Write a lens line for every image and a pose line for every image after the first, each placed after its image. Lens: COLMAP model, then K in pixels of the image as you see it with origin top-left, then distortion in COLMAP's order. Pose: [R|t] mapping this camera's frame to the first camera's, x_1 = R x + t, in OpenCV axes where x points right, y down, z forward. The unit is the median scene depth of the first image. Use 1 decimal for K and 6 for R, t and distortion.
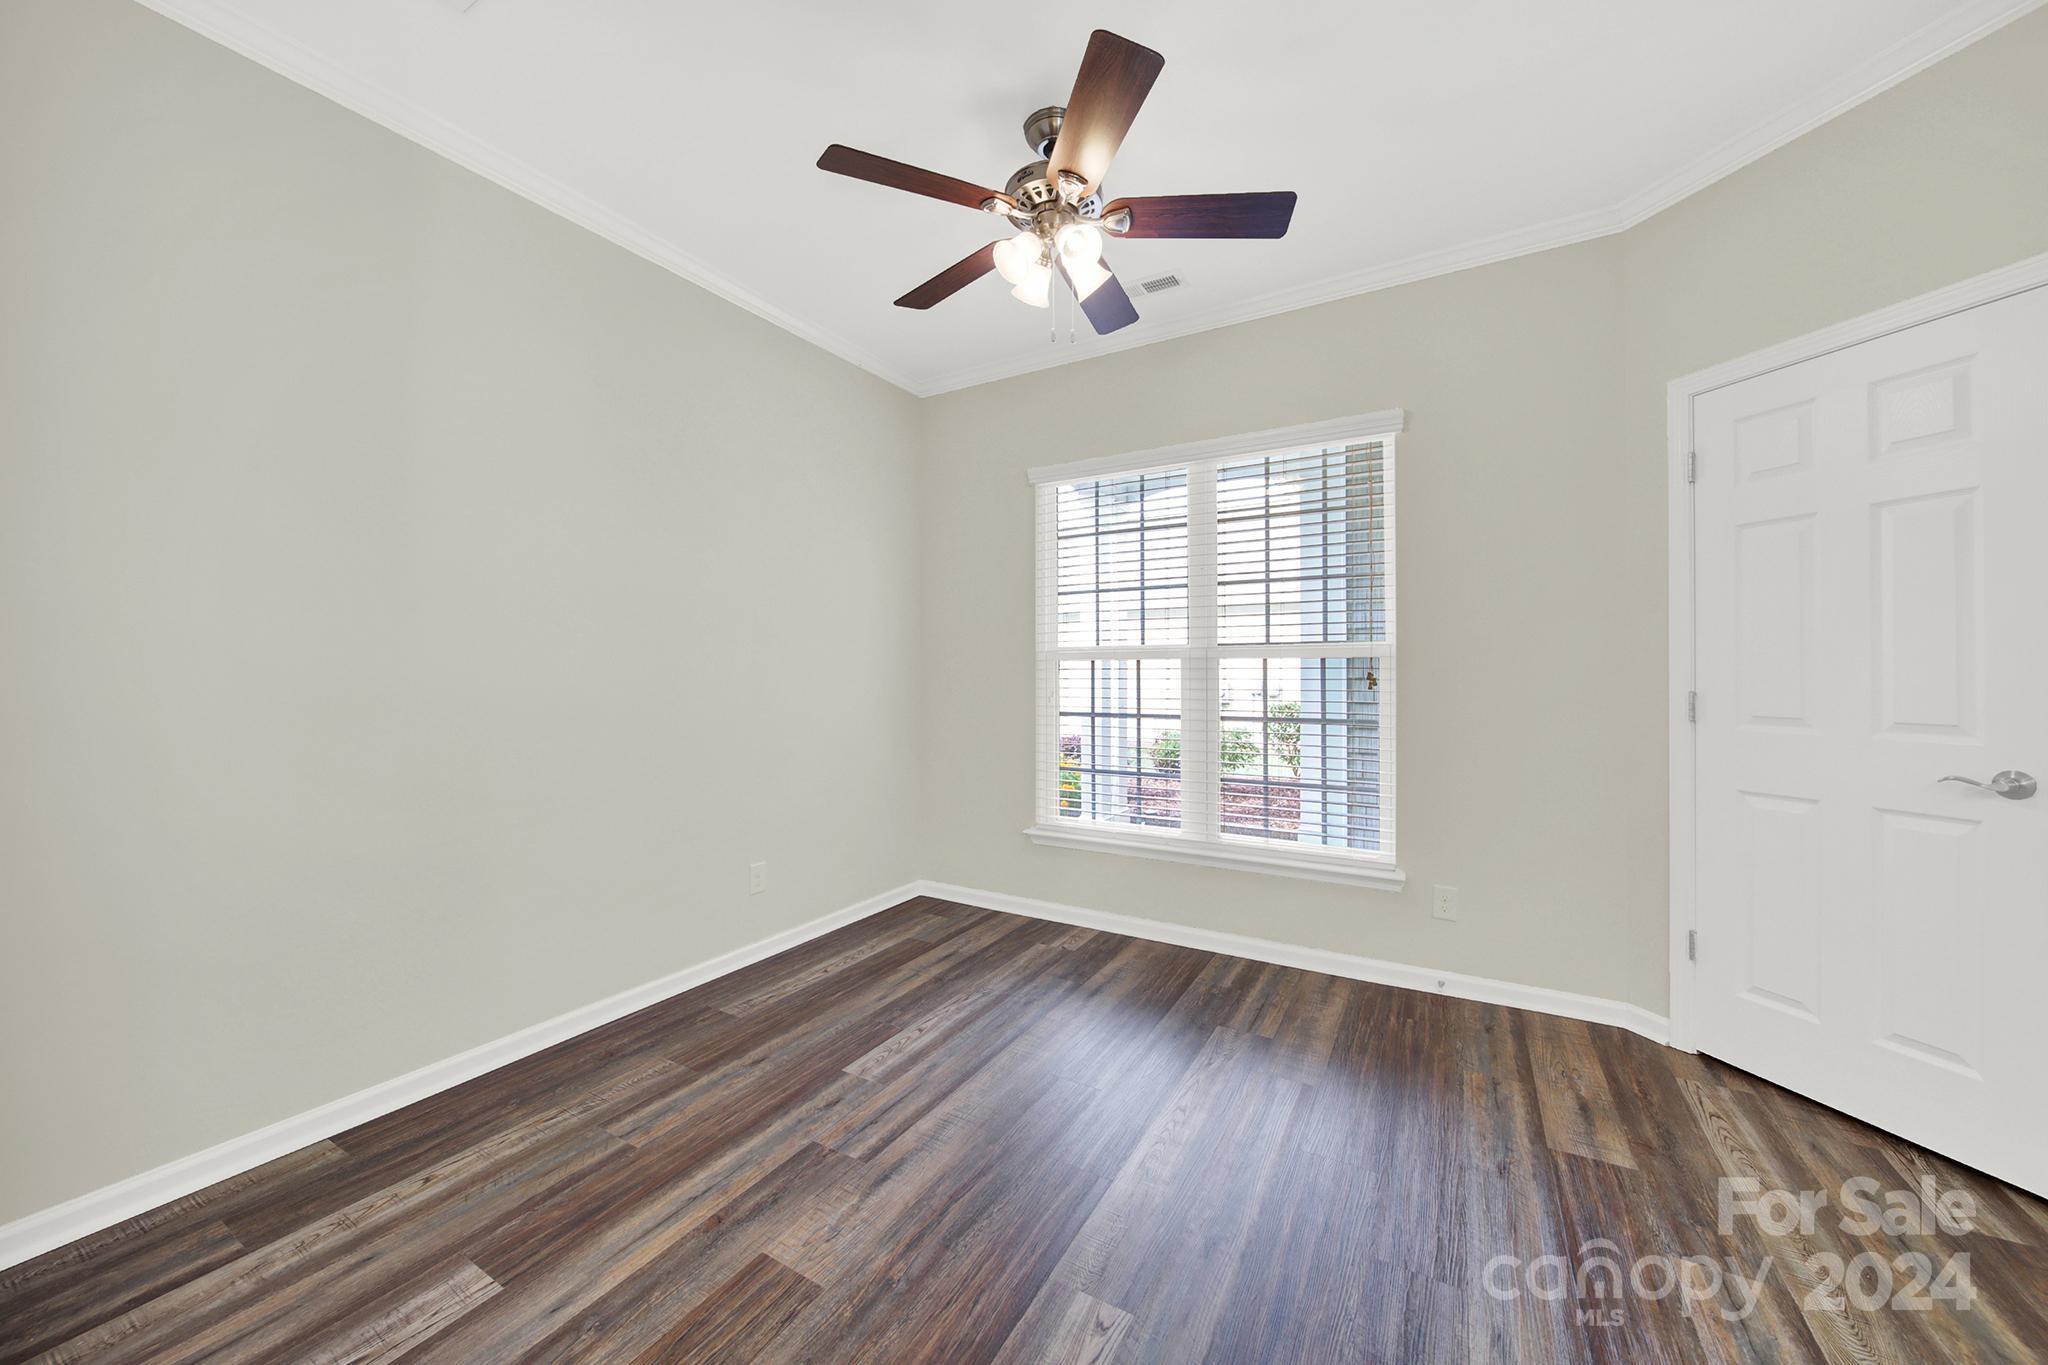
lens RADIAL K [[744.8, 0, 1021.9], [0, 744.8, 670.8], [0, 0, 1]] dist [-0.000051, -0.003424]
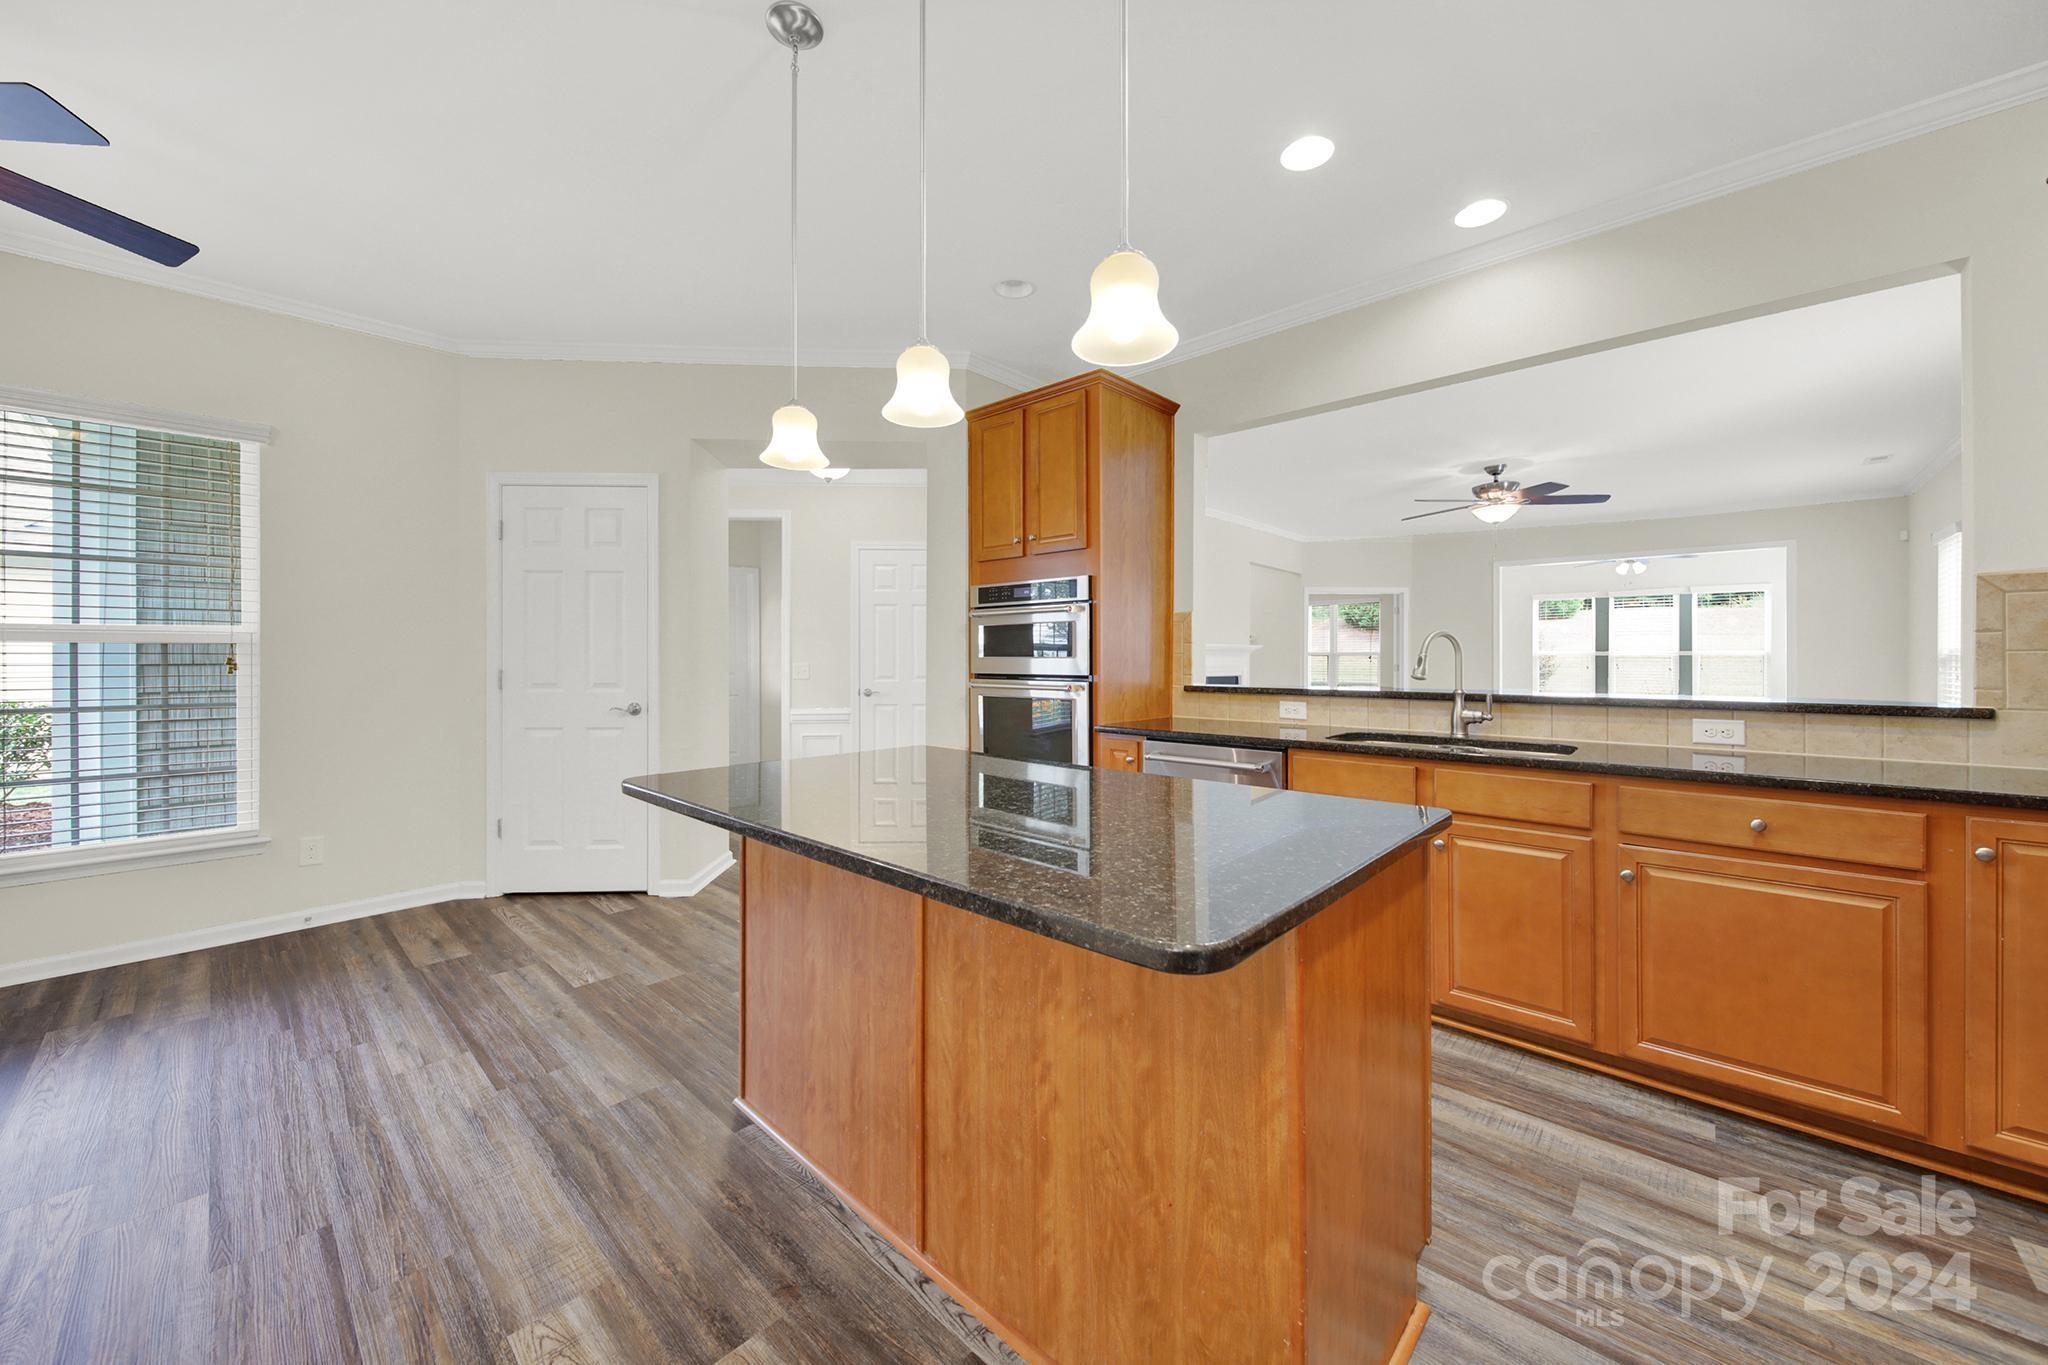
lens RADIAL K [[754.8, 0, 1028.0], [0, 754.8, 656.9], [0, 0, 1]] dist [-0.000149, -0.002537]
pose [[0.221895, 0.002178, 0.975068, -0.448834], [-0.003122, 0.999994, -0.001524, -0.000984], [-0.975066, -0.002706, 0.221900, -0.489739]]
